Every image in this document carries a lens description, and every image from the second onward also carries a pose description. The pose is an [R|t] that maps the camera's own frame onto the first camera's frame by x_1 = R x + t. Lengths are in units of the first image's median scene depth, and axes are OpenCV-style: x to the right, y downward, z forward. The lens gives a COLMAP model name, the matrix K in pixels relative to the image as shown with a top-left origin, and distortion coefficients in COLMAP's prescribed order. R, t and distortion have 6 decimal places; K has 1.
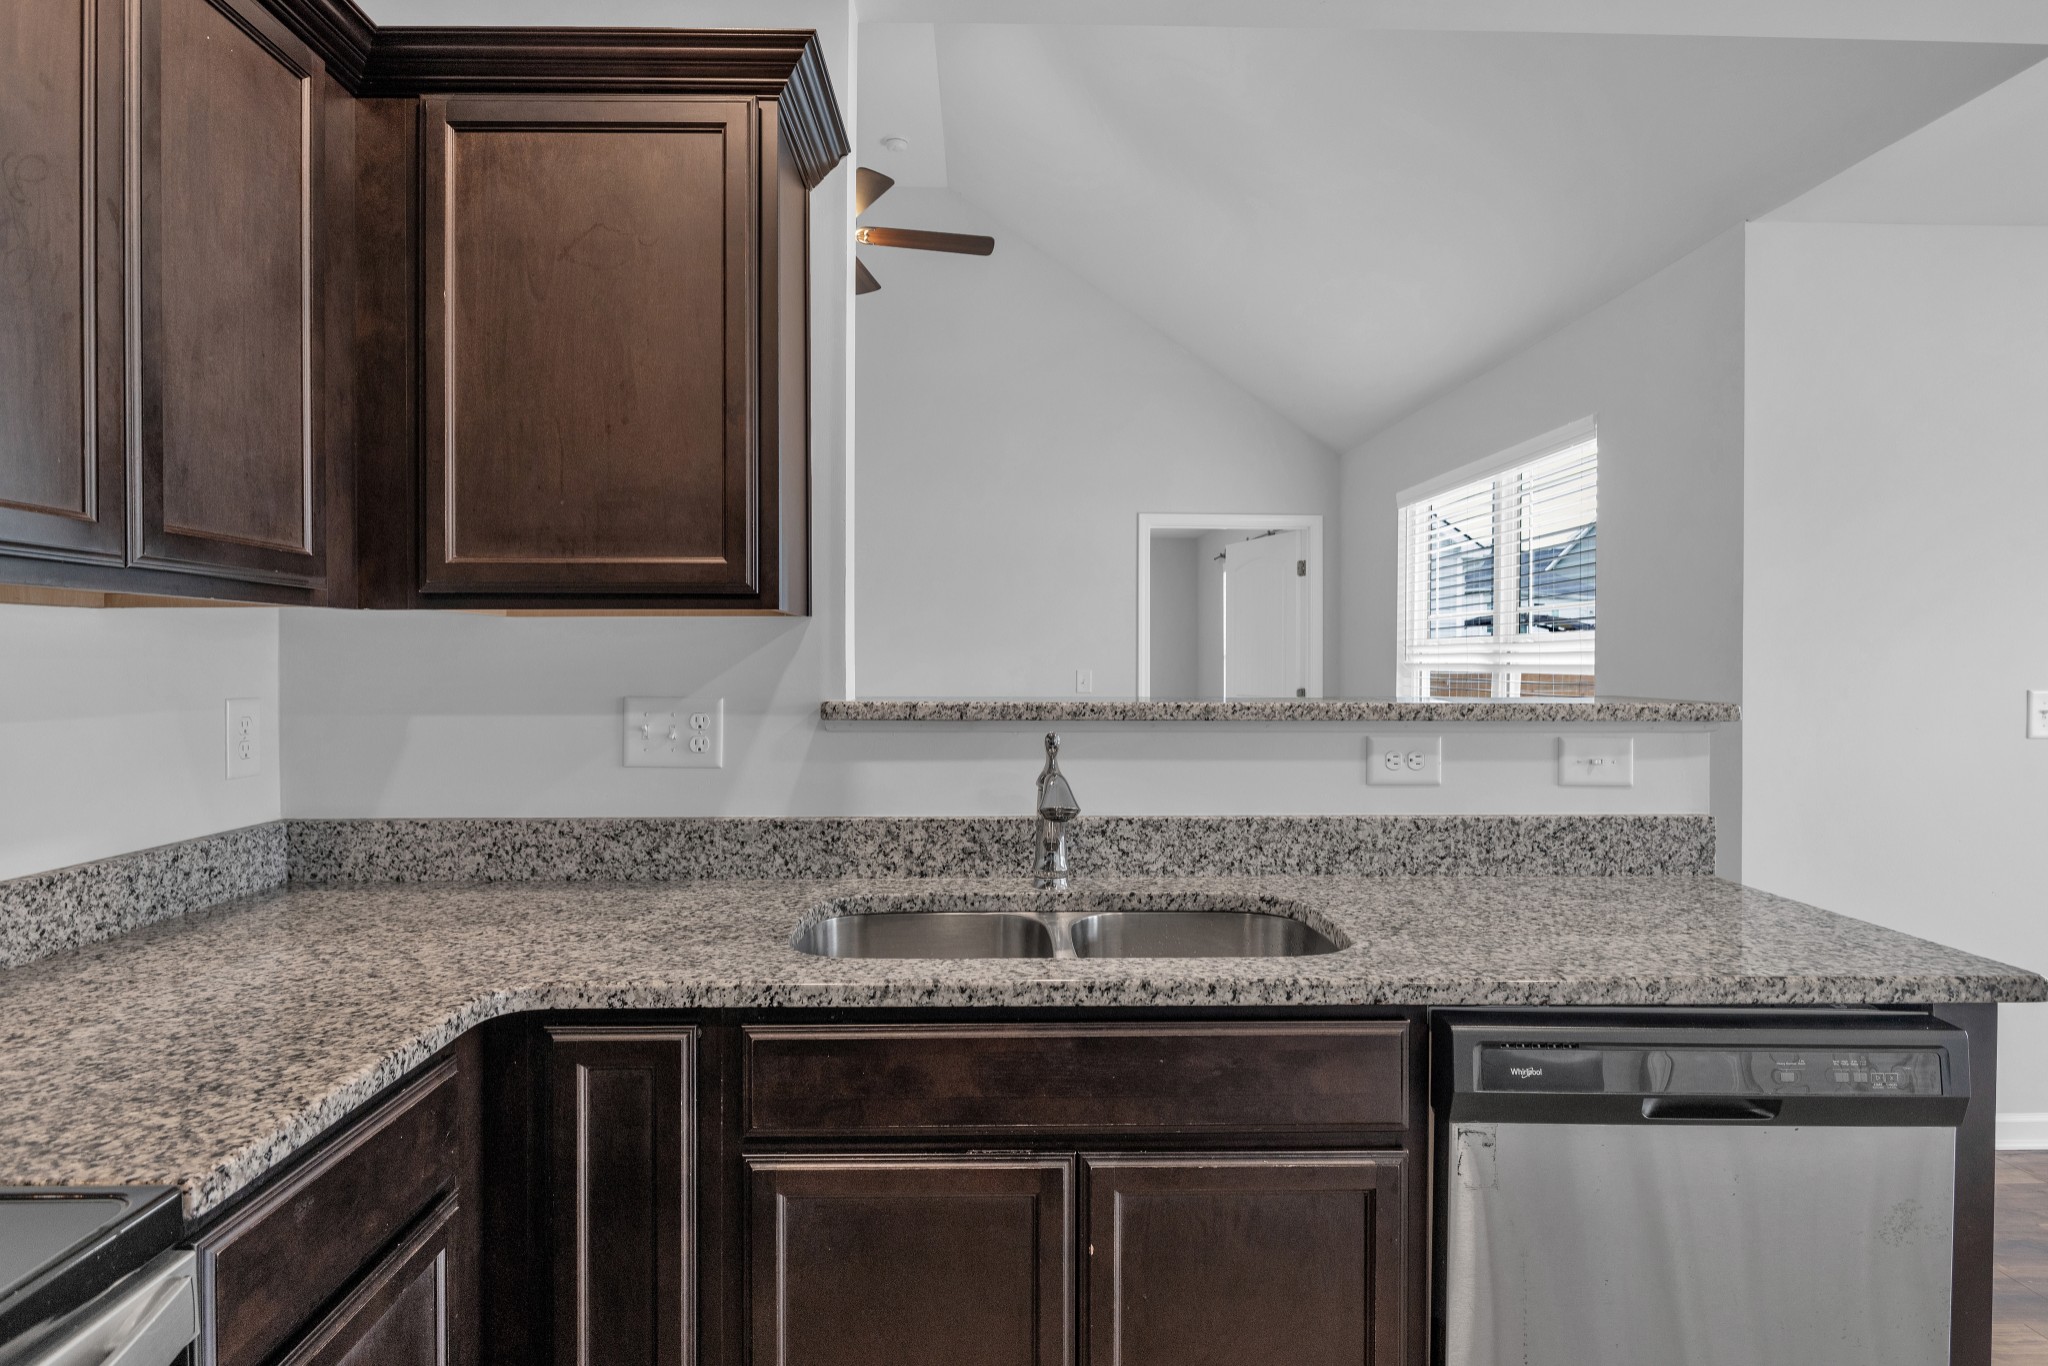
lens RADIAL K [[1107.8, 0, 1031.0], [0, 1107.8, 666.9], [0, 0, 1]] dist [0.008018, -0.003100]
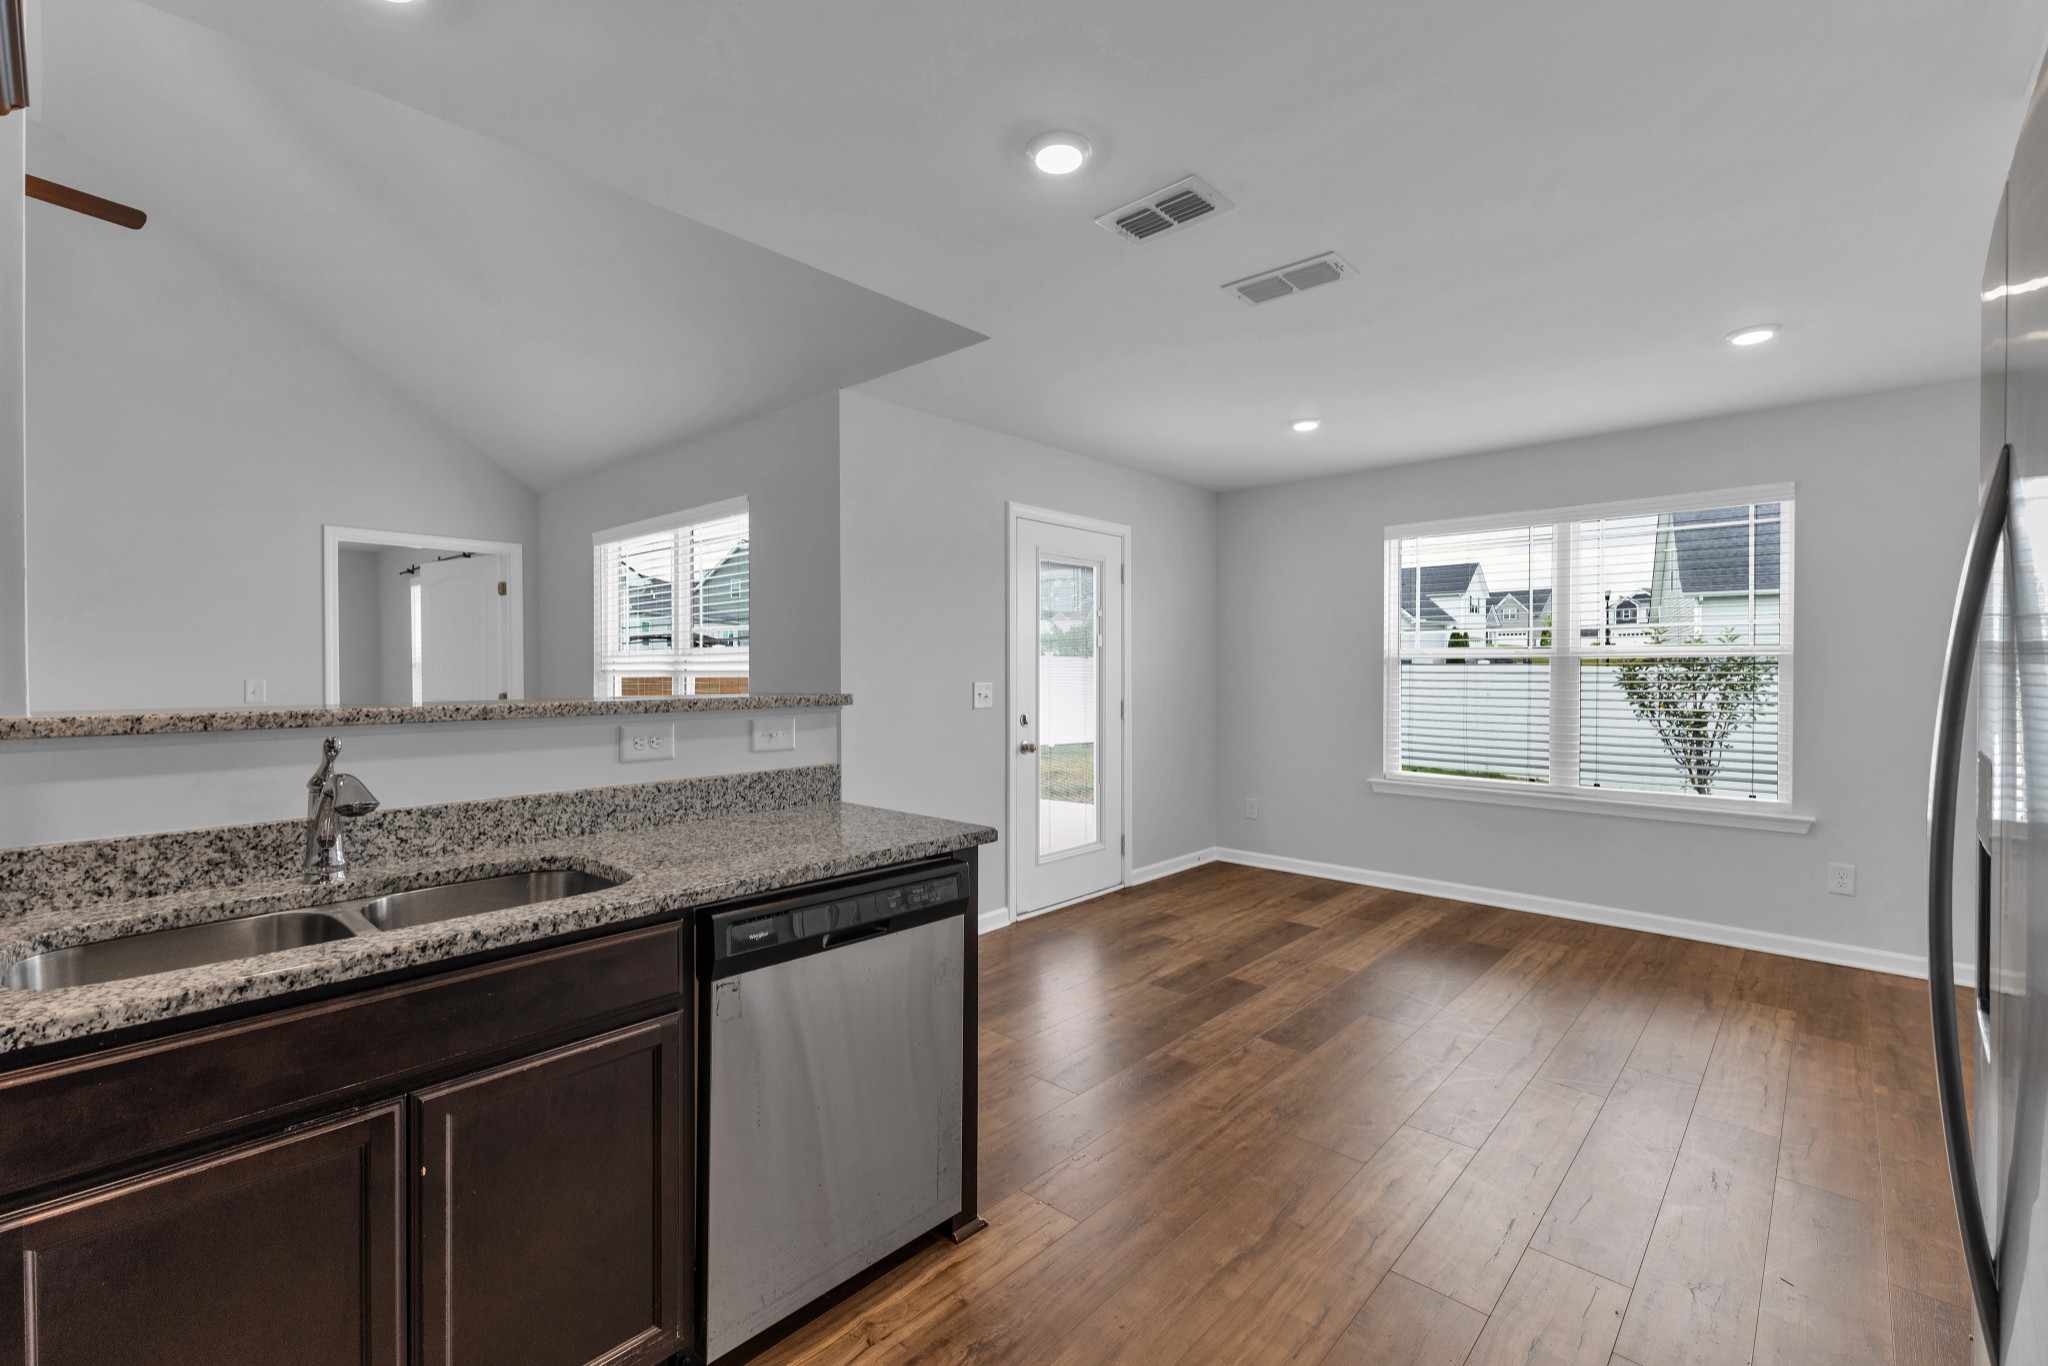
lens RADIAL K [[887.3, 0, 1008.2], [0, 887.3, 678.0], [0, 0, 1]] dist [0.028524, -0.000235]
pose [[0.702417, -0.013233, 0.711642, -0.140052], [0.008521, 0.999912, 0.010183, -0.001801], [-0.711714, -0.001089, 0.702468, -0.086913]]
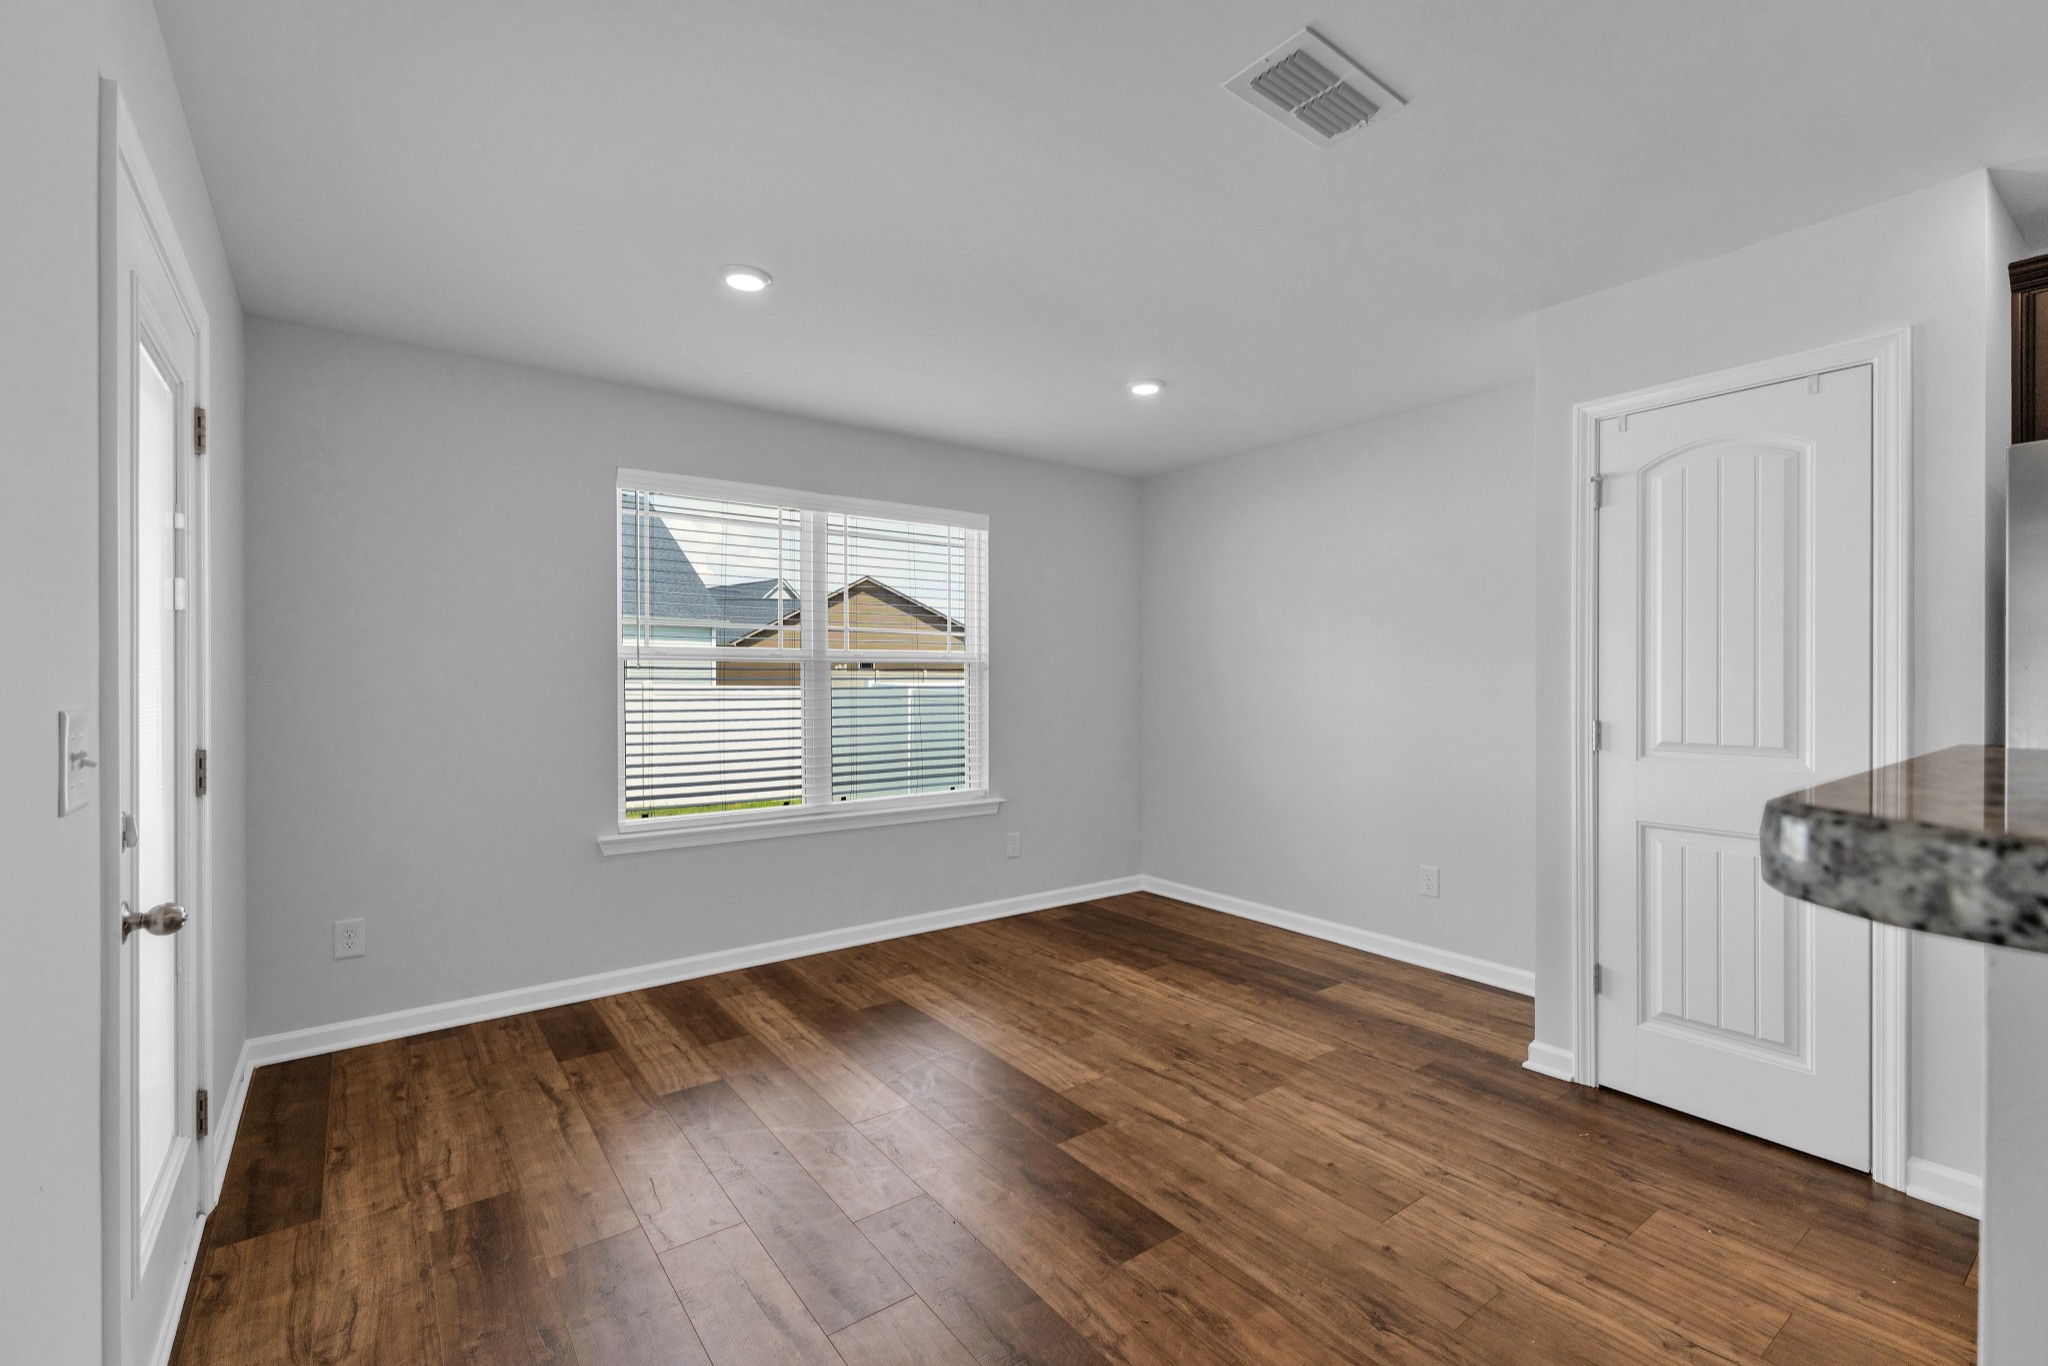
lens RADIAL K [[896.5, 0, 1059.6], [0, 896.5, 686.4], [0, 0, 1]] dist [0.017717, -0.000778]
pose [[-0.572094, -0.013487, 0.820077, 0.611631], [0.005222, 0.999785, 0.020085, 0.001688], [-0.820171, 0.015773, -0.571900, 1.507557]]
